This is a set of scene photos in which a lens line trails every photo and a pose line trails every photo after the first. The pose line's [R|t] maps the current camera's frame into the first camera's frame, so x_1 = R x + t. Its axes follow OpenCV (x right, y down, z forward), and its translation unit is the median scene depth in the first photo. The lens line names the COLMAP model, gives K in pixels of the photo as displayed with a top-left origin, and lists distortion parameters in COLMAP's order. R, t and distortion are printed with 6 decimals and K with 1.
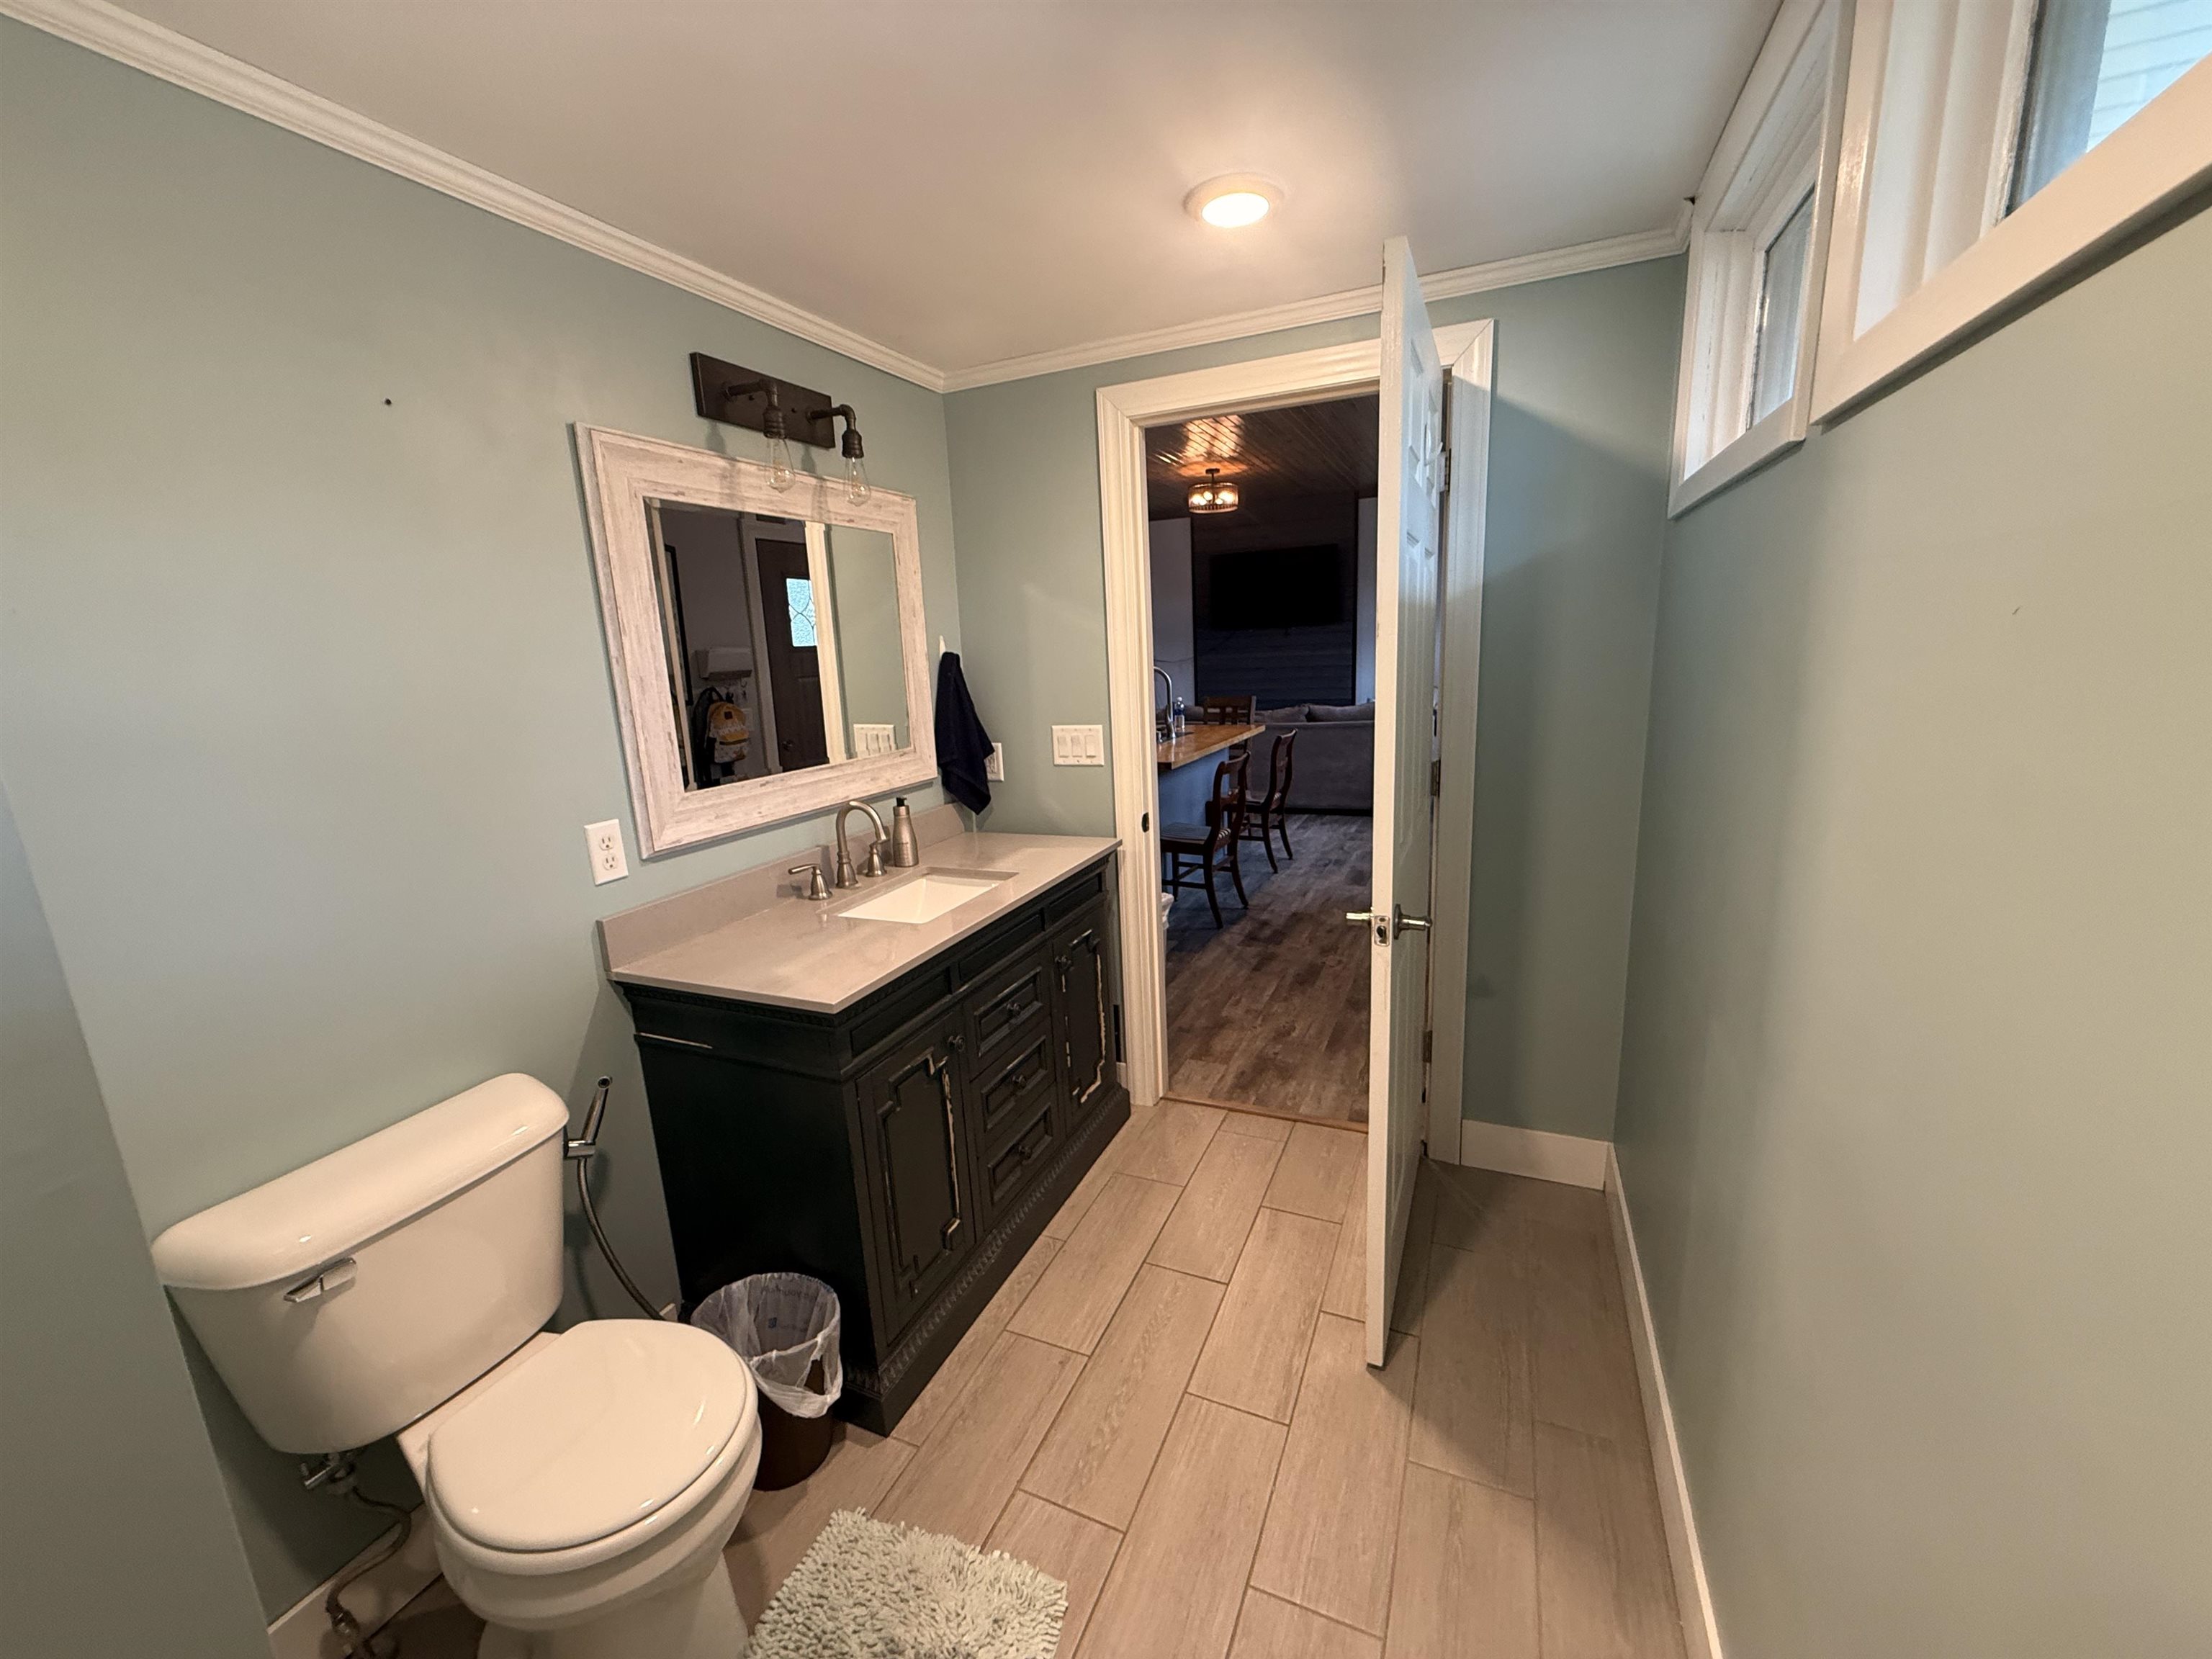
lens RADIAL K [[879.8, 0, 1108.8], [0, 879.8, 828.5], [0, 0, 1]] dist [0.005037, -0.000101]
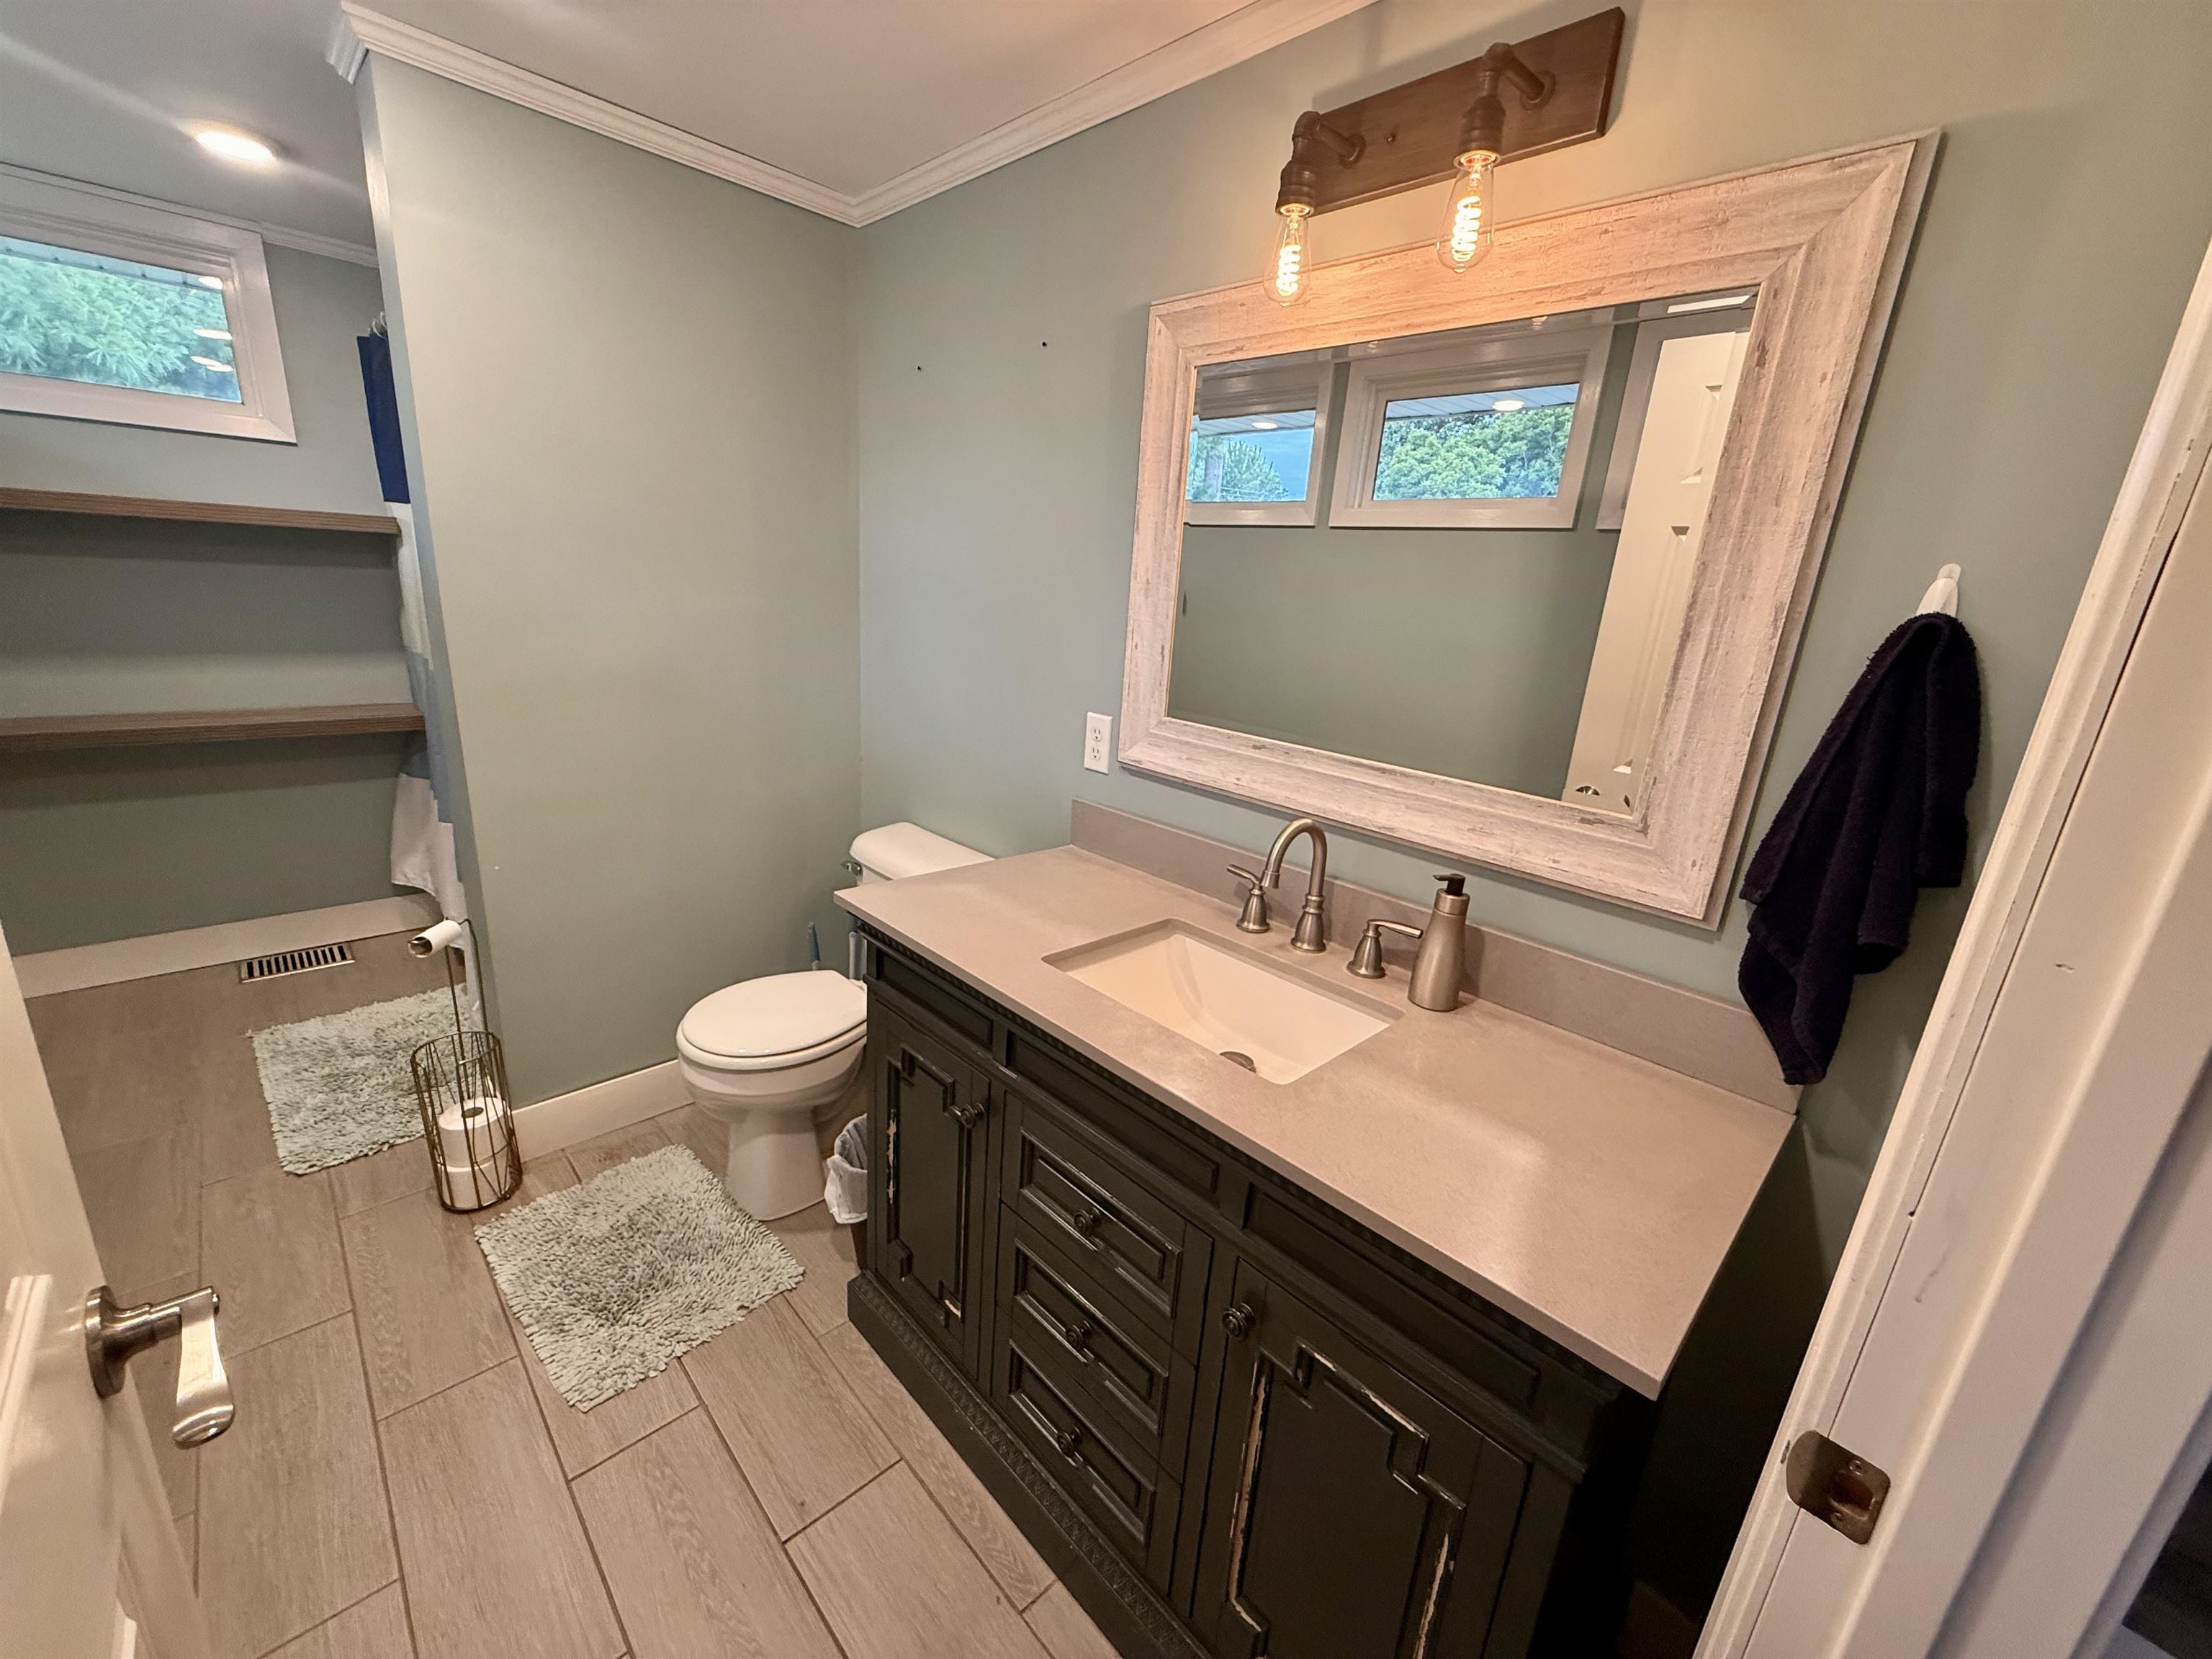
lens RADIAL K [[879.8, 0, 1091.7], [0, 879.8, 822.8], [0, 0, 1]] dist [0.005037, -0.000101]
pose [[-0.384439, 0.273830, -0.881603, 0.369035], [-0.235272, 0.894396, 0.380398, -0.272969], [0.892667, 0.353656, -0.279416, 1.258368]]
